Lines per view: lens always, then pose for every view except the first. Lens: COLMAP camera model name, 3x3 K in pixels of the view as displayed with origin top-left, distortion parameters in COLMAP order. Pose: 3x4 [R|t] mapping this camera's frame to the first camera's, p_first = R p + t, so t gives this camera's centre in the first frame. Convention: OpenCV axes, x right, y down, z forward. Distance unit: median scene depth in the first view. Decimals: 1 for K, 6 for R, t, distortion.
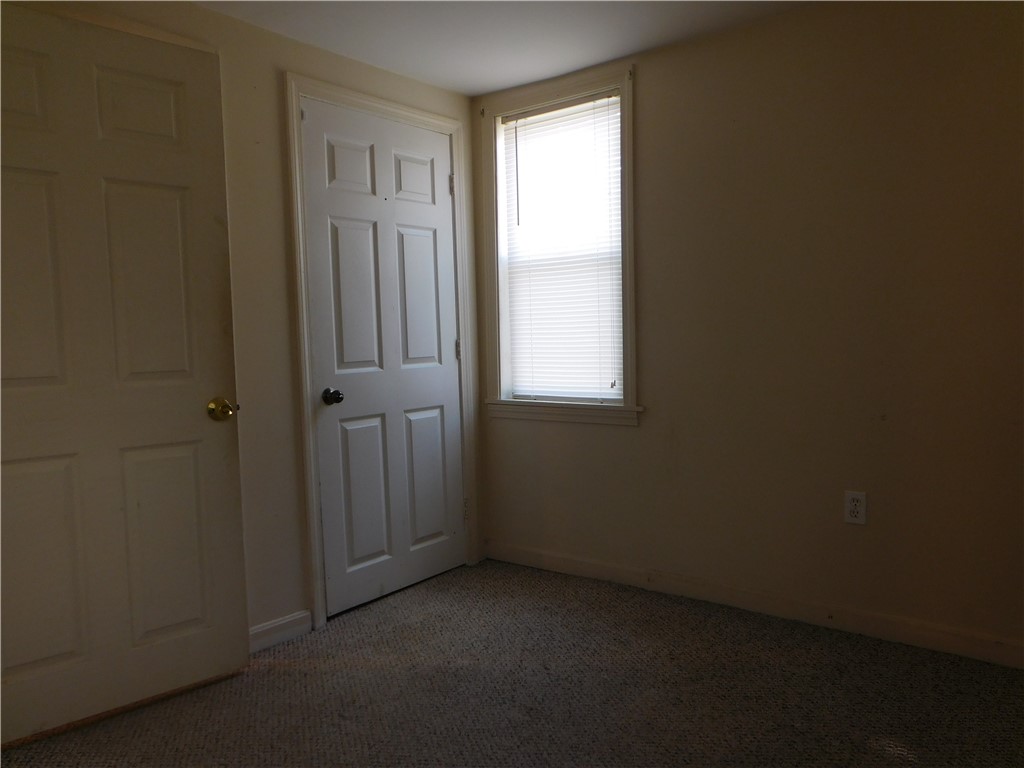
lens RADIAL K [[756.6, 0, 512.0], [0, 756.6, 384.0], [0, 0, 1]] dist [-0.064578, 0.119678]
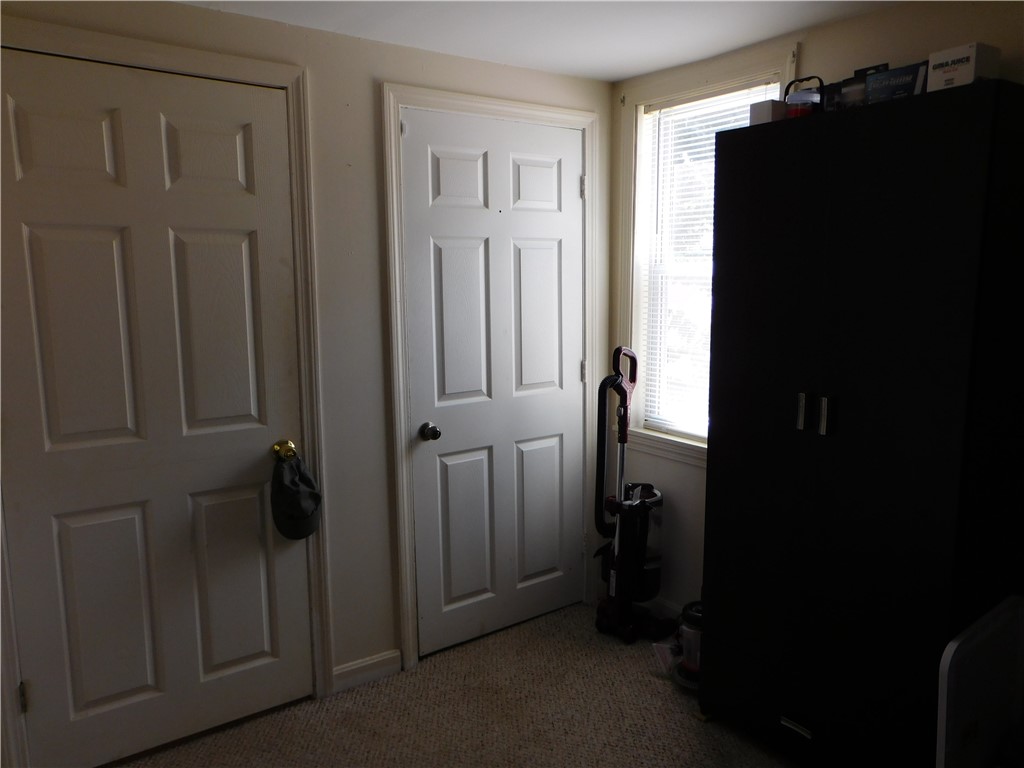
lens RADIAL K [[756.6, 0, 512.0], [0, 756.6, 384.0], [0, 0, 1]] dist [-0.064578, 0.119678]
pose [[0.961829, 0.059040, -0.267206, 0.100459], [-0.036911, 0.995516, 0.087099, -0.120309], [0.271151, -0.073911, 0.959695, 0.122895]]
